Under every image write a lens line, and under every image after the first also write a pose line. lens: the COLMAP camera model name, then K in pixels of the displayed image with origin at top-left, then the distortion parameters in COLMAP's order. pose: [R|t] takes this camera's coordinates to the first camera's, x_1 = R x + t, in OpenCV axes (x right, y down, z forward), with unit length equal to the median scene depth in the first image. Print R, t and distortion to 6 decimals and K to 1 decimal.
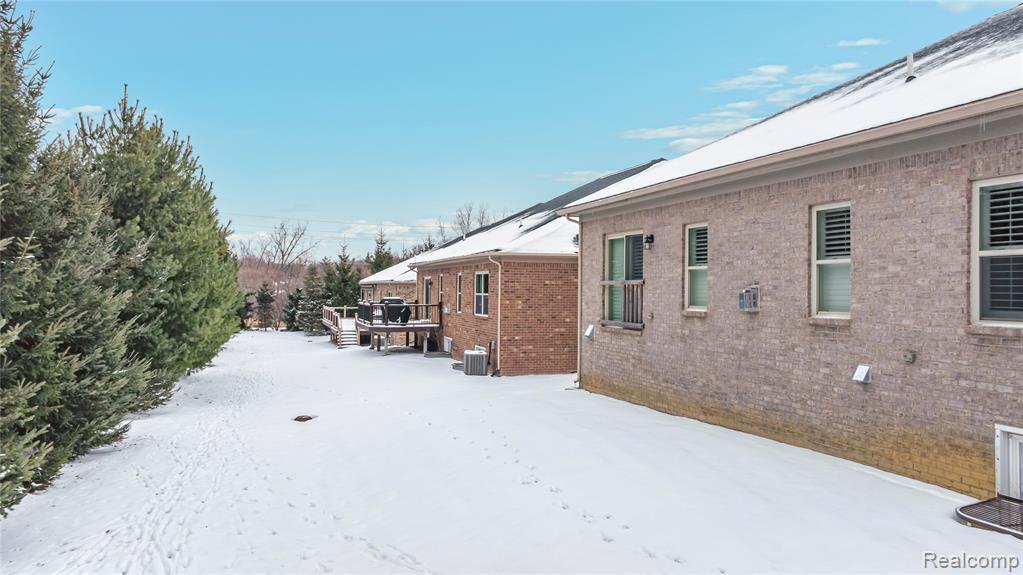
lens RADIAL K [[709.6, 0, 513.0], [0, 709.6, 286.9], [0, 0, 1]] dist [-0.028044, -0.003273]
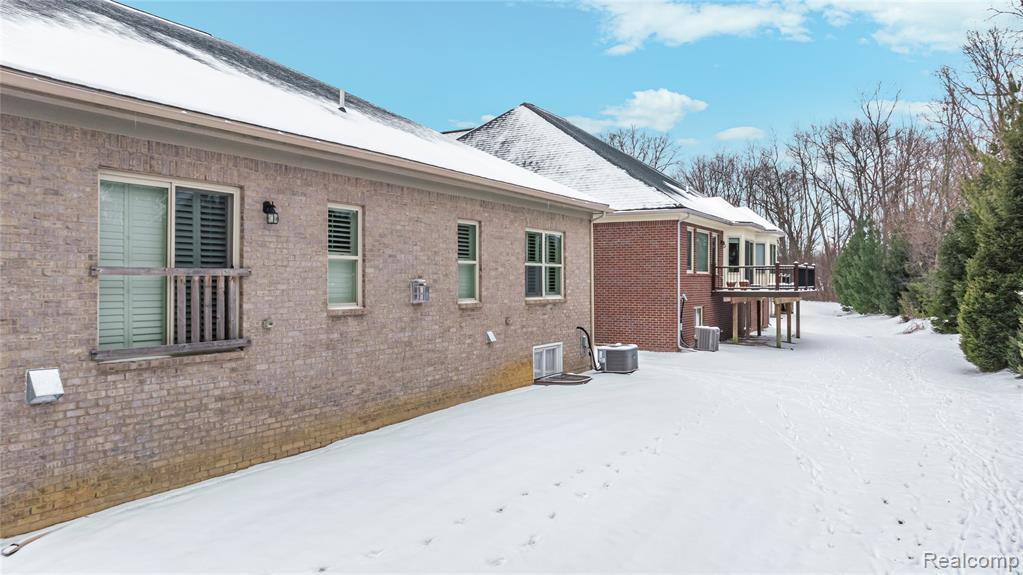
lens RADIAL K [[709.6, 0, 511.5], [0, 709.6, 283.1], [0, 0, 1]] dist [-0.028044, -0.003273]
pose [[-0.641923, -0.012259, 0.766671, -0.569405], [-0.009665, 0.999922, 0.007895, -0.005676], [-0.766708, -0.002342, -0.641992, 1.545253]]
